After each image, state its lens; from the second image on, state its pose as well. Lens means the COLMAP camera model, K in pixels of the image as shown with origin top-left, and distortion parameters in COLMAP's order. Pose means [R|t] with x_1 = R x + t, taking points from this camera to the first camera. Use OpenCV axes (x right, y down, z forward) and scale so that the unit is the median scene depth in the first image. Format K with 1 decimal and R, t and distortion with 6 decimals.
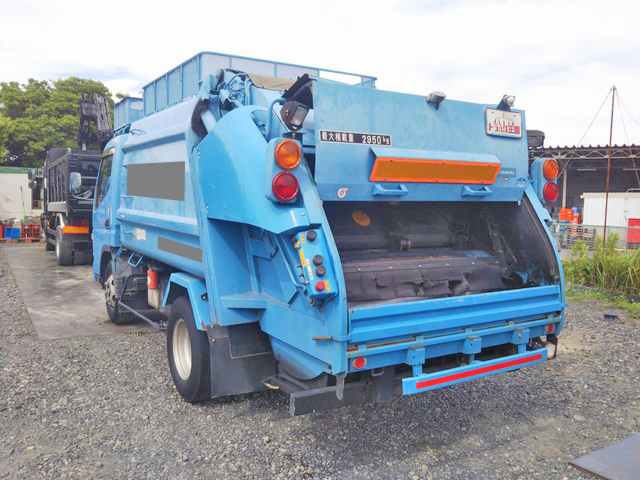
lens RADIAL K [[550.6, 0, 329.4], [0, 550.6, 239.0], [0, 0, 1]] dist [-0.002337, -0.004531]
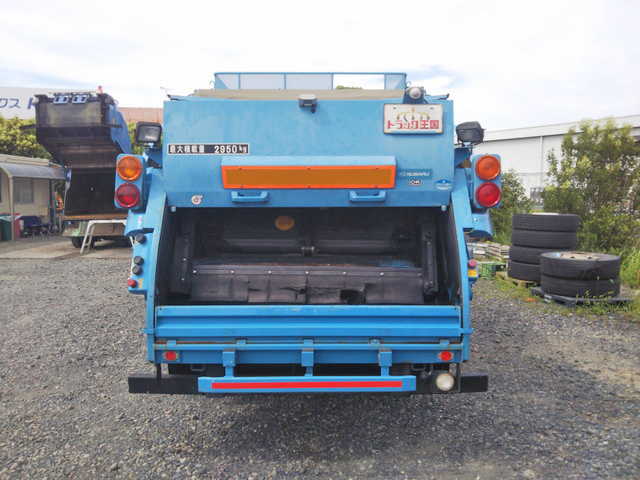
lens RADIAL K [[550.6, 0, 329.4], [0, 550.6, 239.0], [0, 0, 1]] dist [-0.002337, -0.004531]
pose [[0.854934, 0.033759, -0.517637, 0.730398], [-0.029910, 0.999428, 0.015781, -0.028723], [0.517874, 0.001991, 0.855455, 0.184717]]
